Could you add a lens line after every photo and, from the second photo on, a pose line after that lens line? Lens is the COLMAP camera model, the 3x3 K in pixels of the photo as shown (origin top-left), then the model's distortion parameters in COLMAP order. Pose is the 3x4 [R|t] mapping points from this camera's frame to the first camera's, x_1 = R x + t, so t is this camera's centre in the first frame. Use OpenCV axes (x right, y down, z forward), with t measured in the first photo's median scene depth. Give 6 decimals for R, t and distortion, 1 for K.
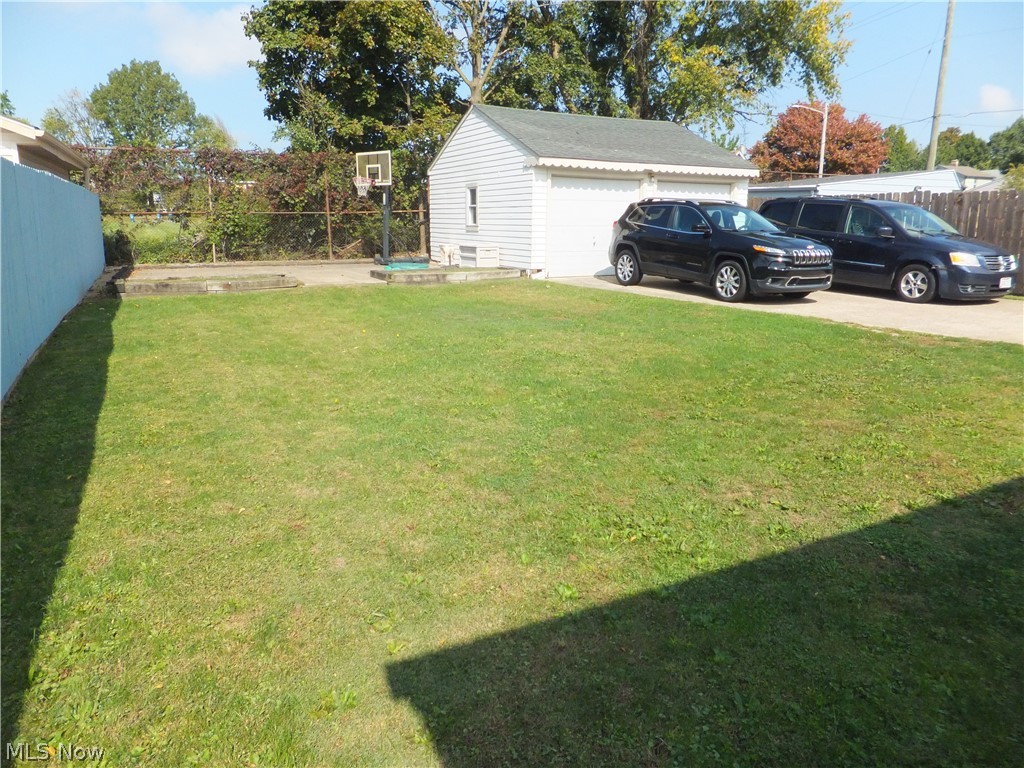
lens RADIAL K [[690.7, 0, 518.3], [0, 690.7, 378.7], [0, 0, 1]] dist [0.005458, 0.004365]
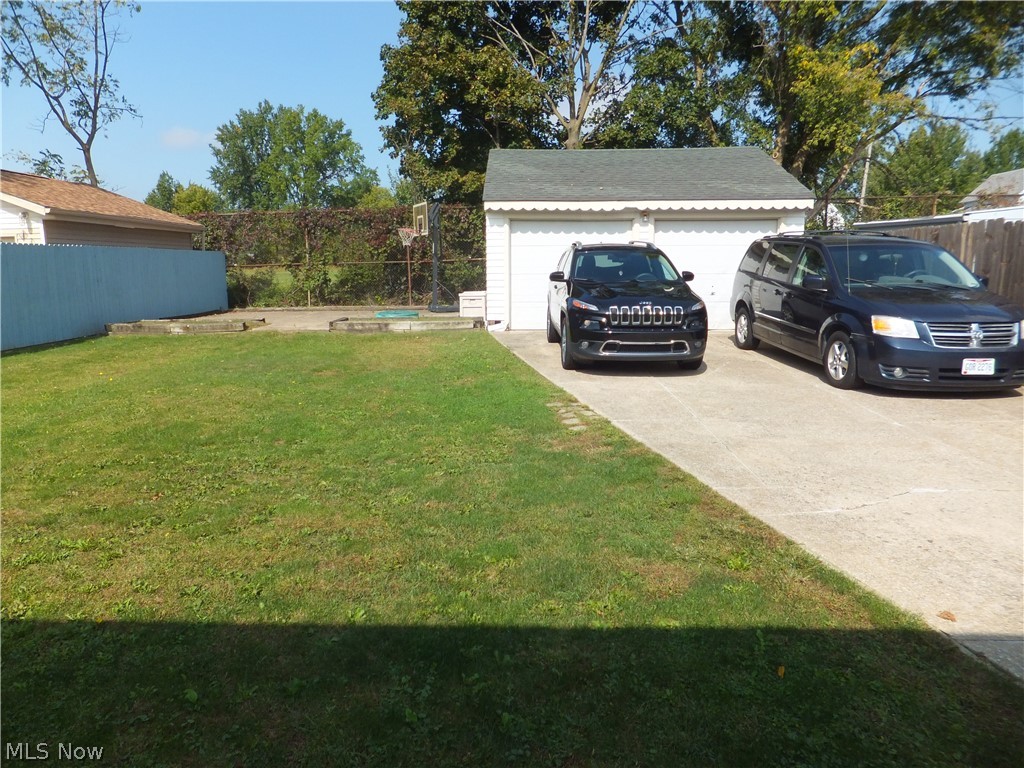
lens RADIAL K [[720.3, 0, 512.0], [0, 720.3, 384.0], [0, 0, 1]] dist [-0.002487, -0.001692]
pose [[0.852534, 0.075365, -0.517209, 0.486247], [-0.106058, 0.993907, -0.029993, -0.042604], [0.511798, 0.080425, 0.855333, 0.172508]]
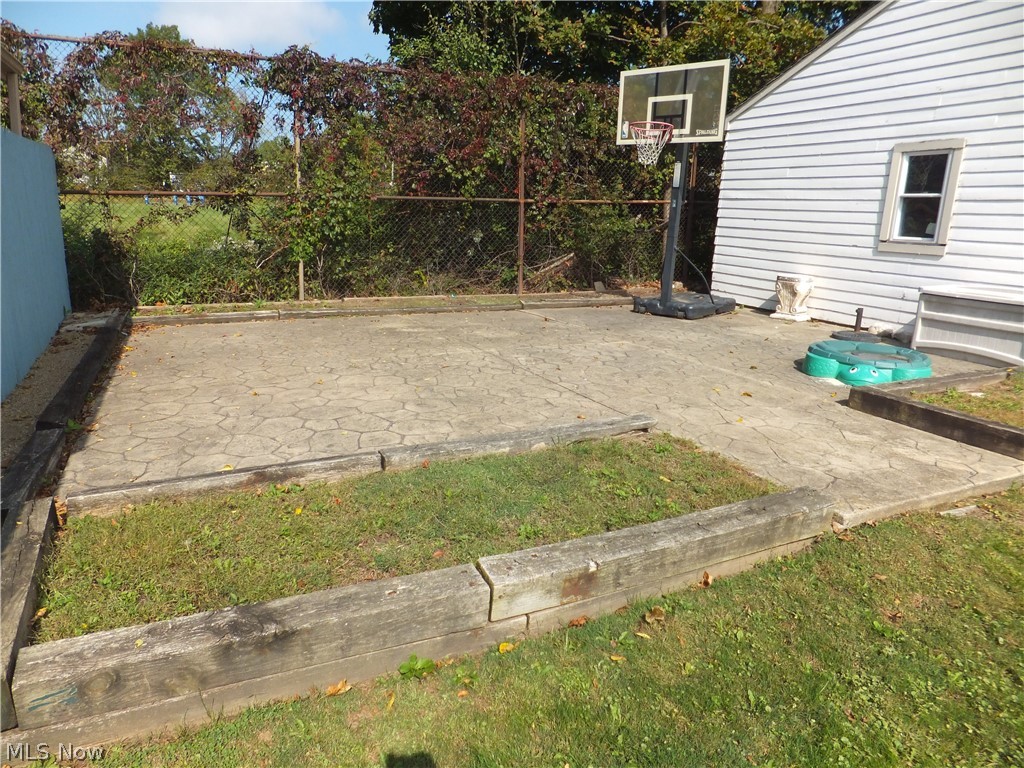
lens RADIAL K [[655.2, 0, 512.0], [0, 655.2, 384.0], [0, 0, 1]] dist [-0.013255, 0.002662]
pose [[0.999677, 0.025357, 0.001907, -0.307964], [-0.025408, 0.999057, 0.035194, -0.136054], [-0.001012, -0.035231, 0.999379, 0.572896]]
